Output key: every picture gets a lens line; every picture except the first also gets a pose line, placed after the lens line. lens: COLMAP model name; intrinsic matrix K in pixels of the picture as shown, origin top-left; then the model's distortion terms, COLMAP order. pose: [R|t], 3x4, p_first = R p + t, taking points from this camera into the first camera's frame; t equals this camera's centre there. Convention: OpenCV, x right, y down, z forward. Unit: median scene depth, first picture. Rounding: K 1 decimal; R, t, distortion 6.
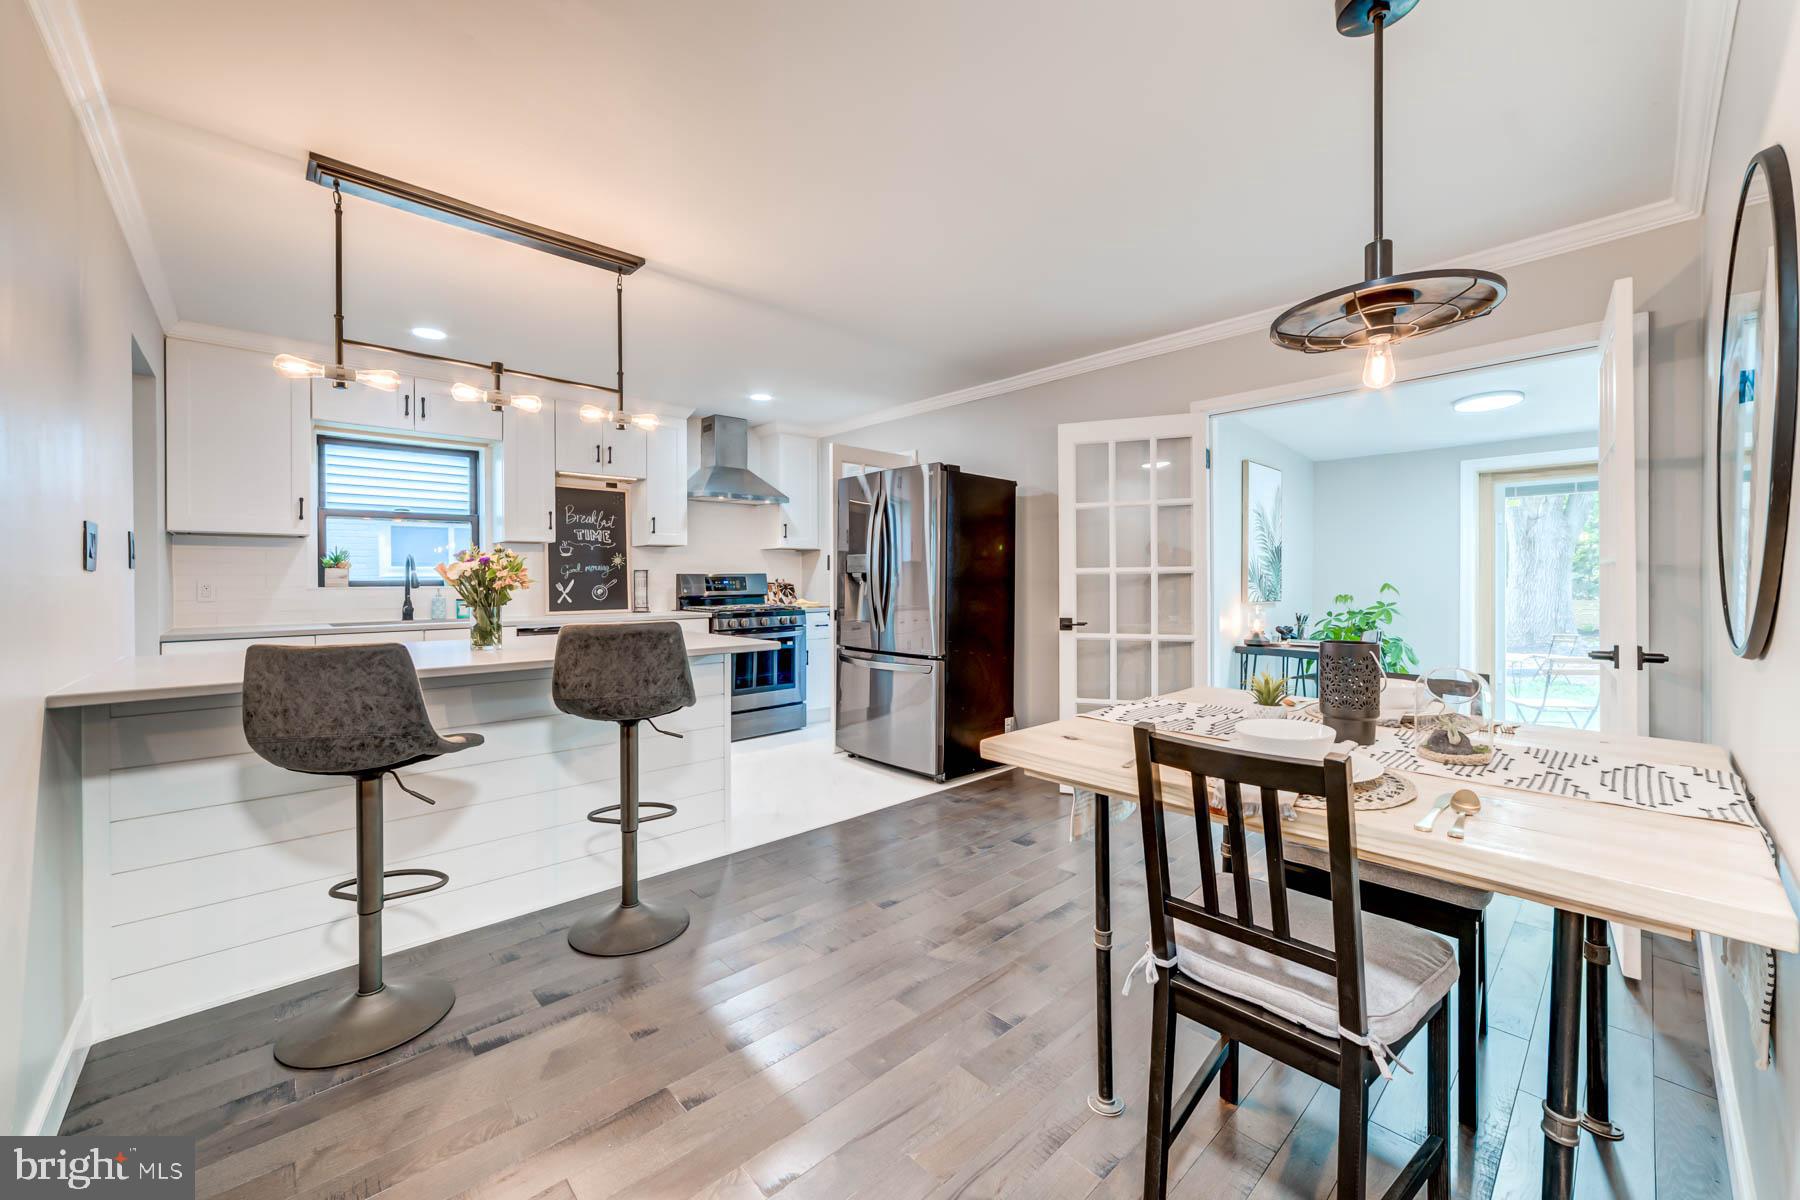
lens RADIAL K [[697.0, 0, 870.8], [0, 697.0, 594.2], [0, 0, 1]] dist [-0.001728, 0.000026]
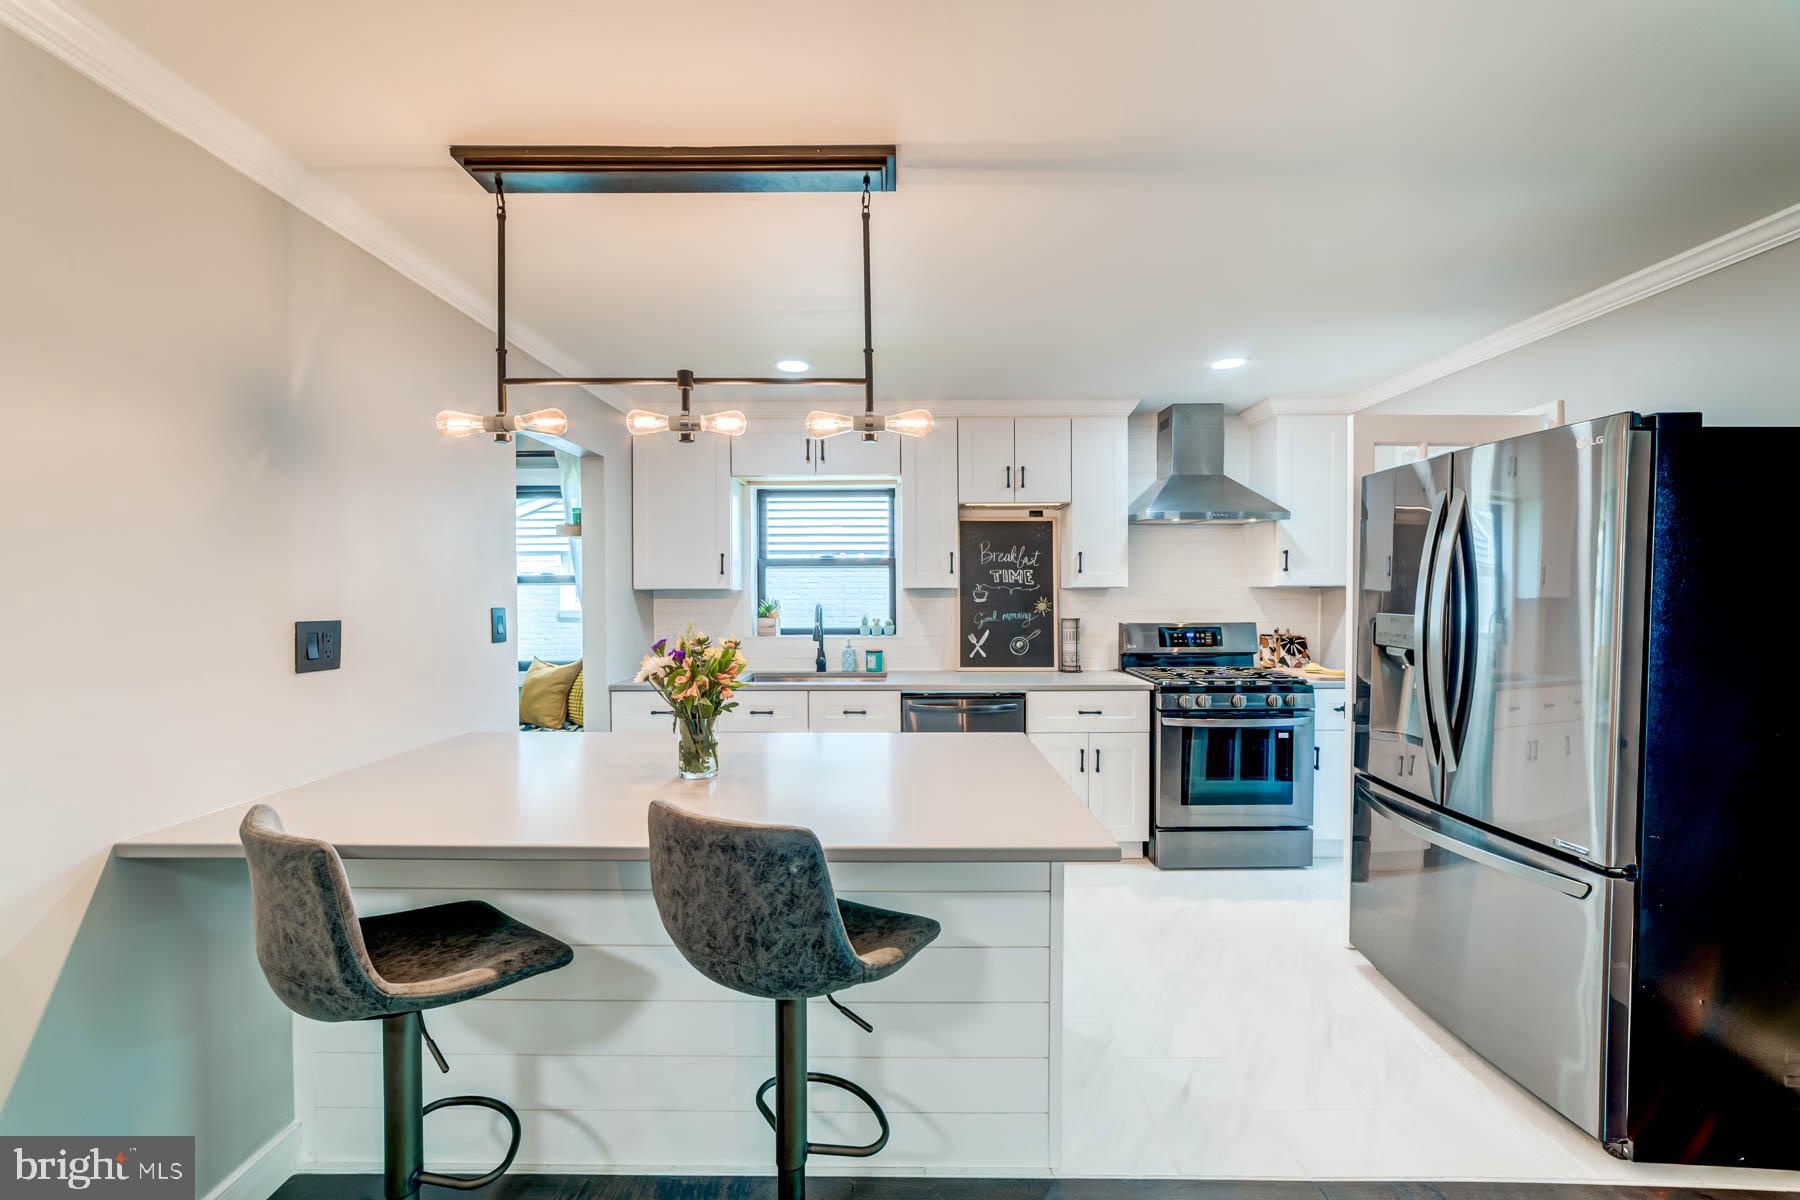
lens RADIAL K [[676.8, 0, 893.2], [0, 676.8, 604.5], [0, 0, 1]] dist [-0.003868, 0.000106]
pose [[0.746863, 0.012116, -0.664867, 0.030977], [-0.014187, 0.999897, 0.002285, -0.051427], [0.664826, 0.007726, 0.746958, 0.308950]]
